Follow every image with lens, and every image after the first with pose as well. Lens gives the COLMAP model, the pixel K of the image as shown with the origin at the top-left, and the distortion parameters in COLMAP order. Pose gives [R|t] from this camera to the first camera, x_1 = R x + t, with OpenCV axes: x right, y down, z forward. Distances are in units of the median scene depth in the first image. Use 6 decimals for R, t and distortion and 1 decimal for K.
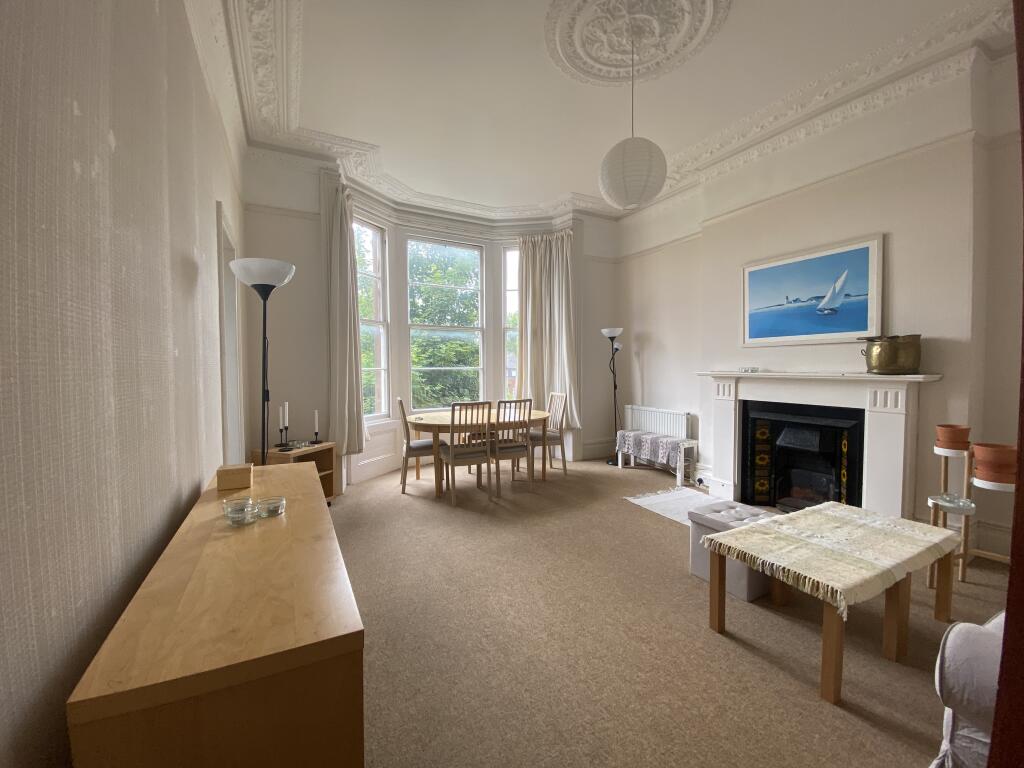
lens RADIAL K [[409.8, 0, 512.0], [0, 409.8, 384.0], [0, 0, 1]] dist [0.047484, -0.032436]
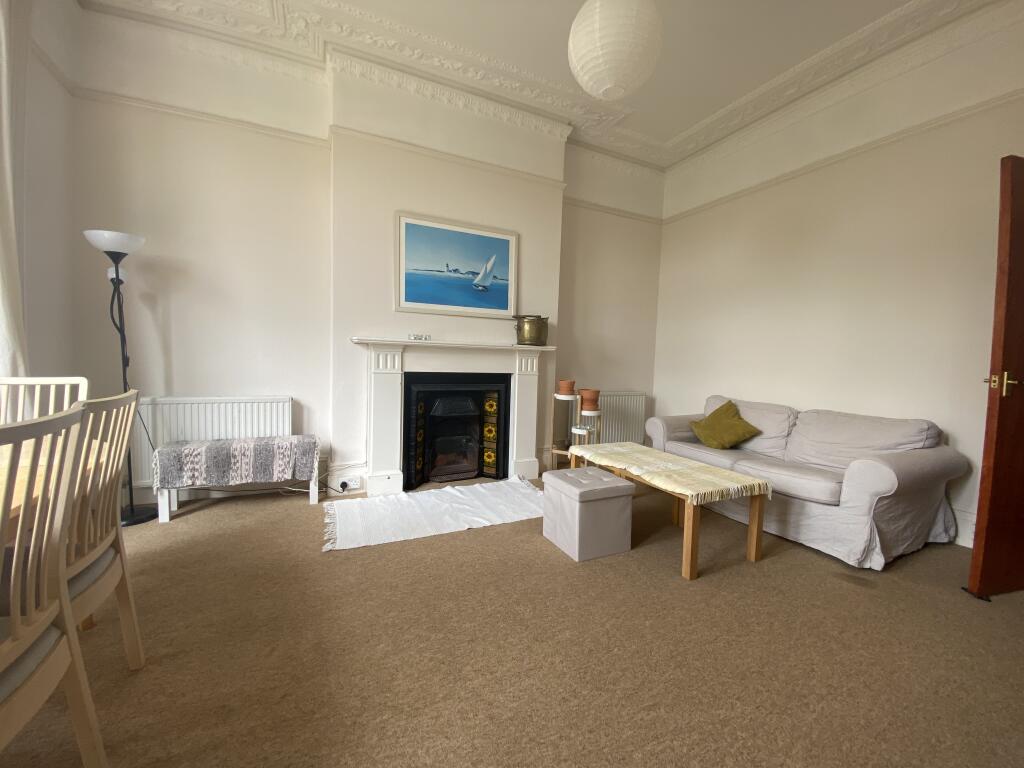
lens RADIAL K [[409.8, 0, 512.0], [0, 409.8, 384.0], [0, 0, 1]] dist [0.047484, -0.032436]
pose [[0.046981, -0.056693, 0.997286, -0.291214], [0.015357, 0.998311, 0.056028, 0.018036], [-0.998778, 0.012684, 0.047772, 0.740189]]
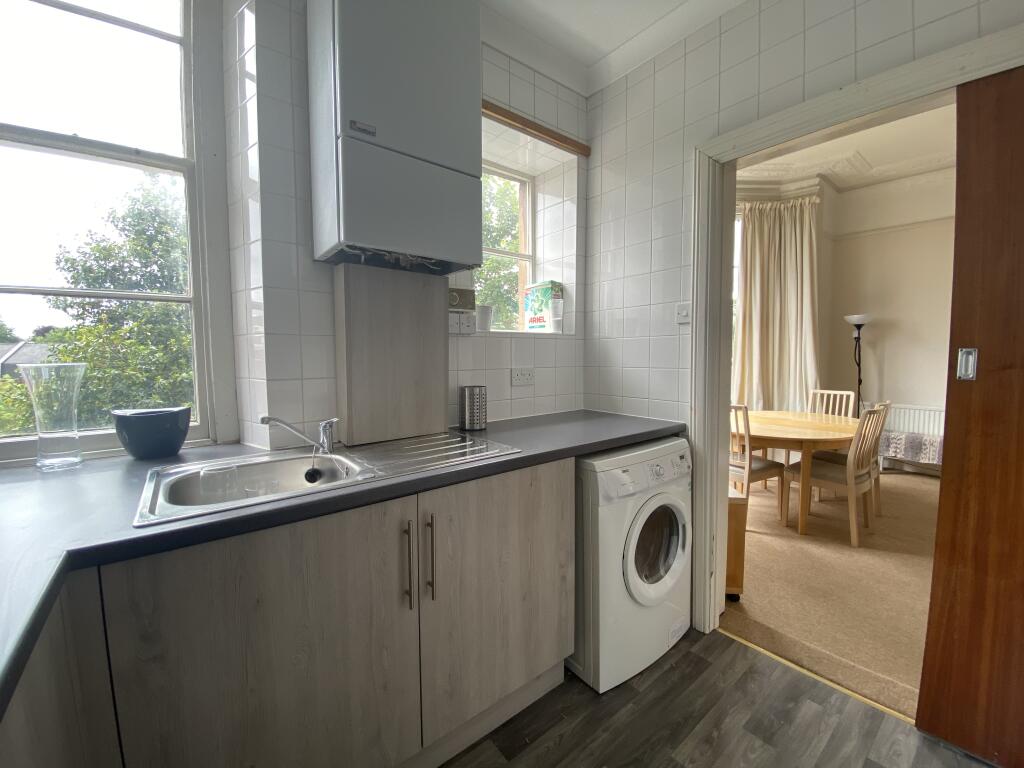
lens RADIAL K [[409.8, 0, 512.0], [0, 409.8, 384.0], [0, 0, 1]] dist [0.047484, -0.032436]
pose [[0.982843, -0.019455, 0.183415, -0.886963], [0.014808, 0.999535, 0.026673, -0.031897], [-0.183849, -0.023500, 0.982674, 0.370466]]
